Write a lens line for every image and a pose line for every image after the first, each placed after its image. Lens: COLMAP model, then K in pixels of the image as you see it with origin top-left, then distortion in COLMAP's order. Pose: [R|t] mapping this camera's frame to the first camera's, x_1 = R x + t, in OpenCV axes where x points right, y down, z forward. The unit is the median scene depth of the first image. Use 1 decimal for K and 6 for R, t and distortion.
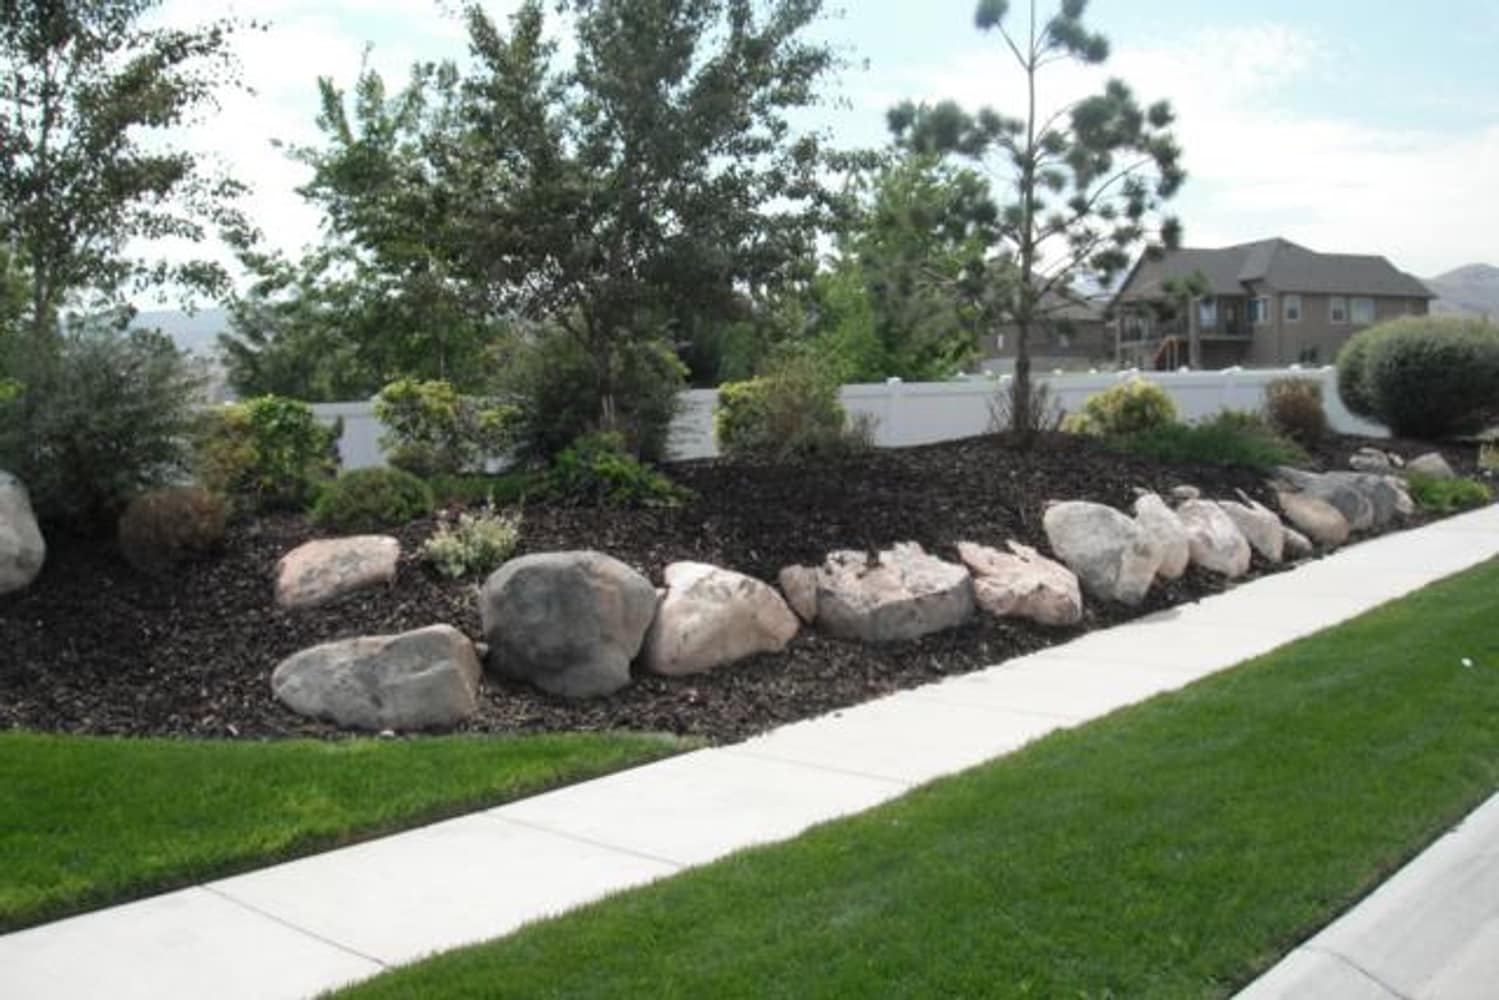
lens RADIAL K [[1589.2, 0, 751.7], [0, 1589.2, 462.6], [0, 0, 1]] dist [-0.235835, 0.129206]
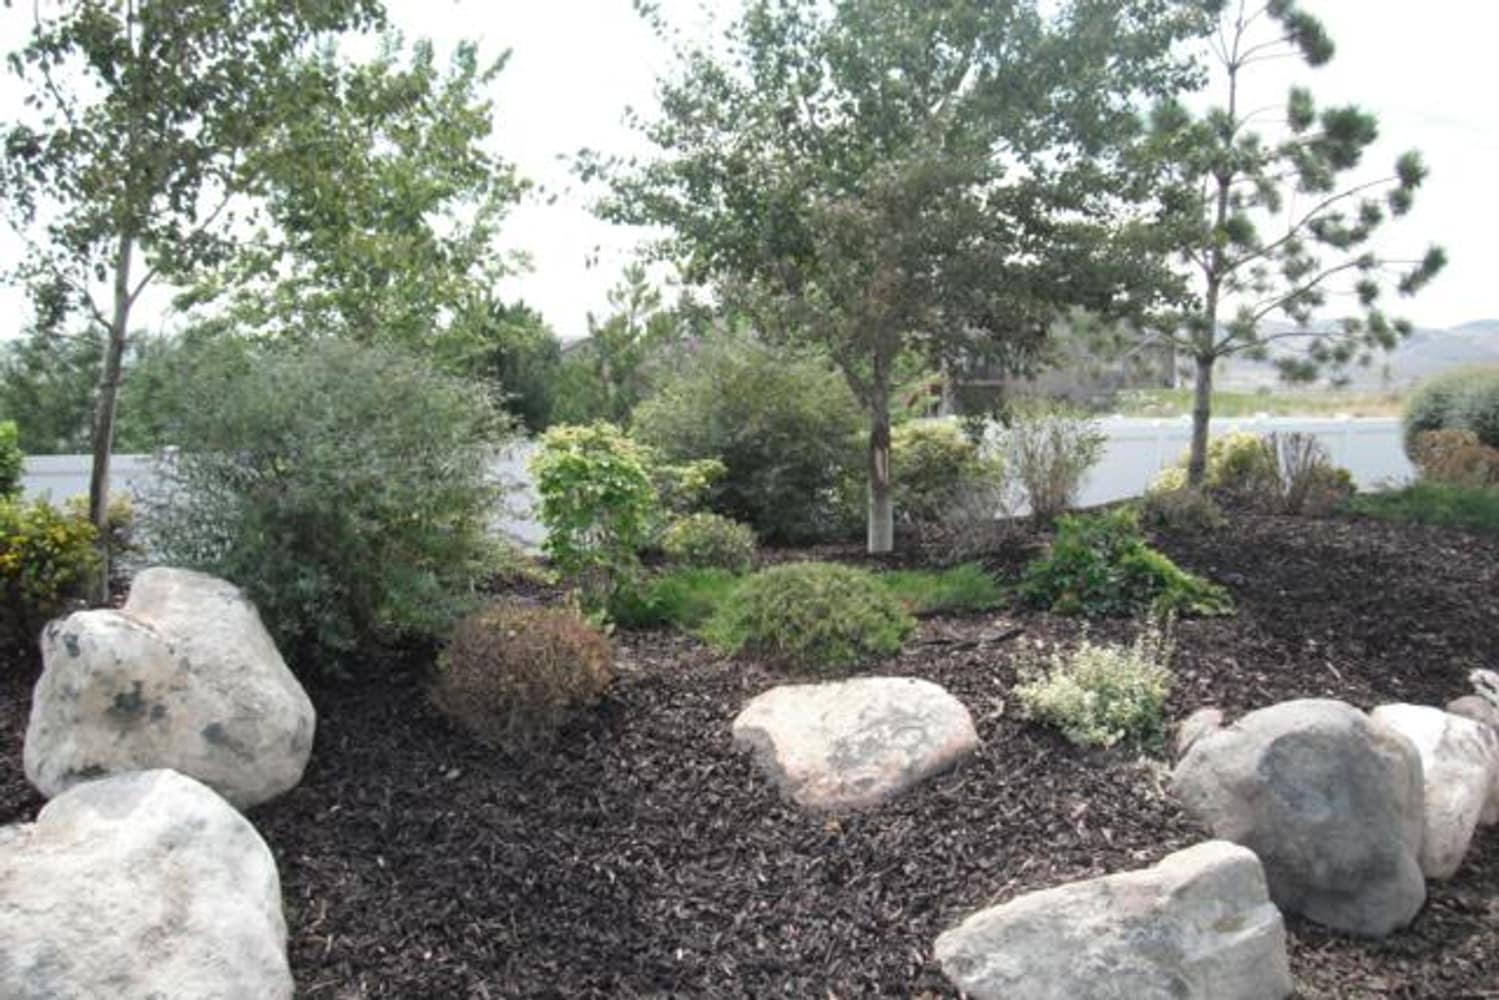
lens RADIAL K [[1589.2, 0, 751.7], [0, 1589.2, 462.6], [0, 0, 1]] dist [-0.235835, 0.129206]
pose [[0.980920, 0.004811, 0.194350, -0.443157], [0.000022, 0.999691, -0.024858, -0.024687], [-0.194409, 0.024388, 0.980617, 0.414231]]
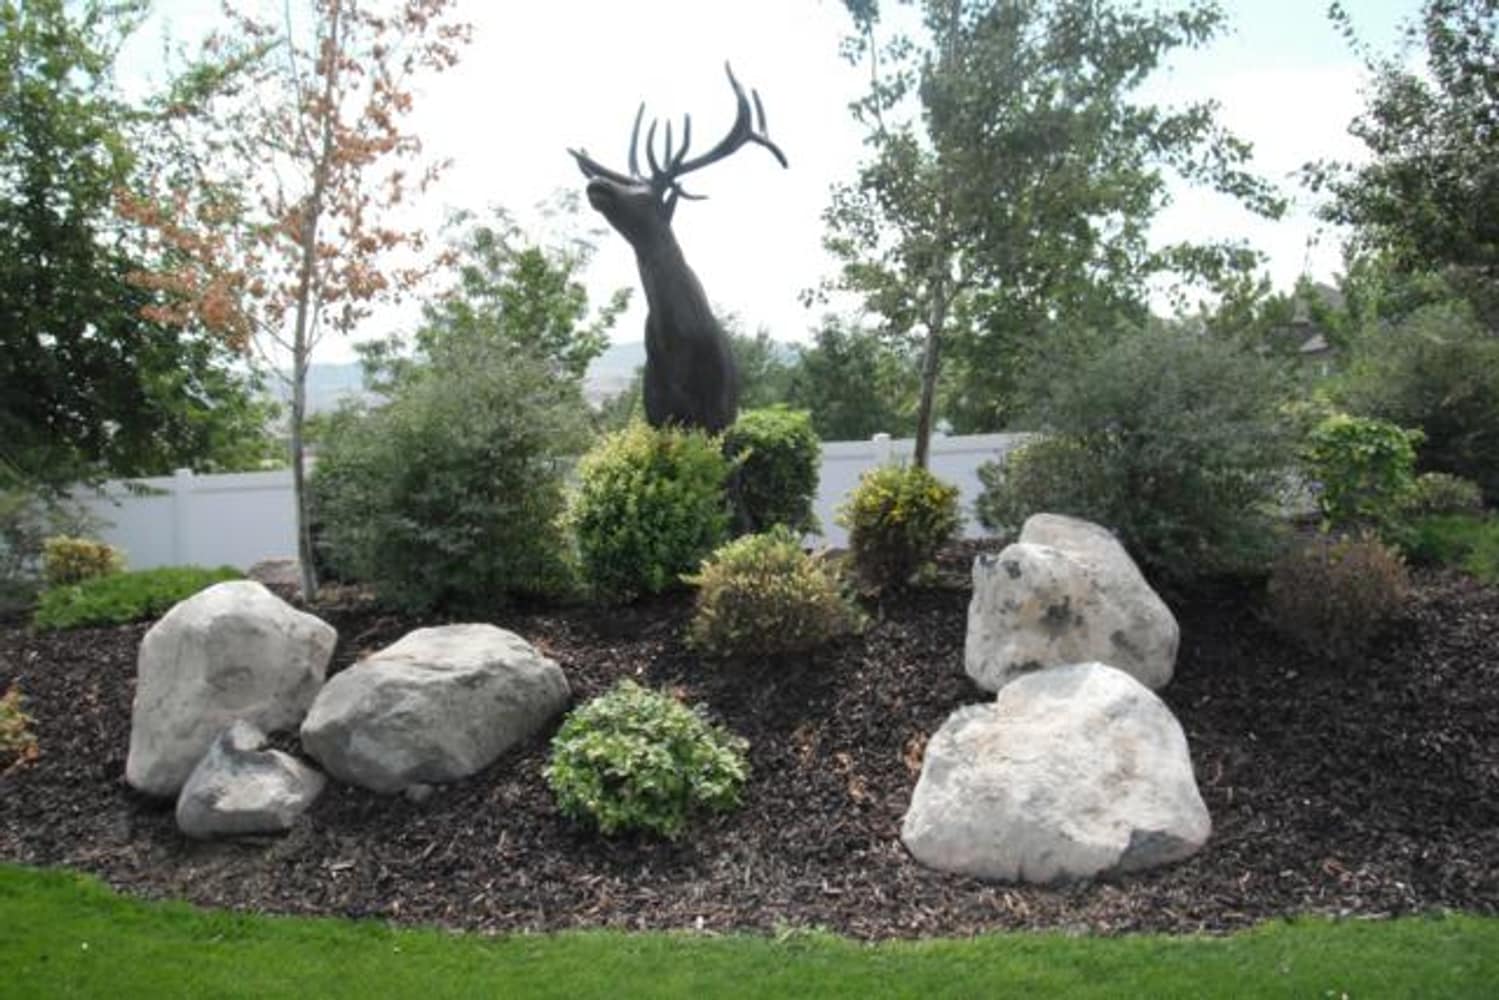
lens RADIAL K [[1589.2, 0, 751.7], [0, 1589.2, 462.6], [0, 0, 1]] dist [-0.235835, 0.129206]
pose [[0.987831, -0.015274, -0.154778, -0.579190], [0.011640, 0.999635, -0.024361, -0.006410], [0.155094, 0.022263, 0.987649, 0.253862]]
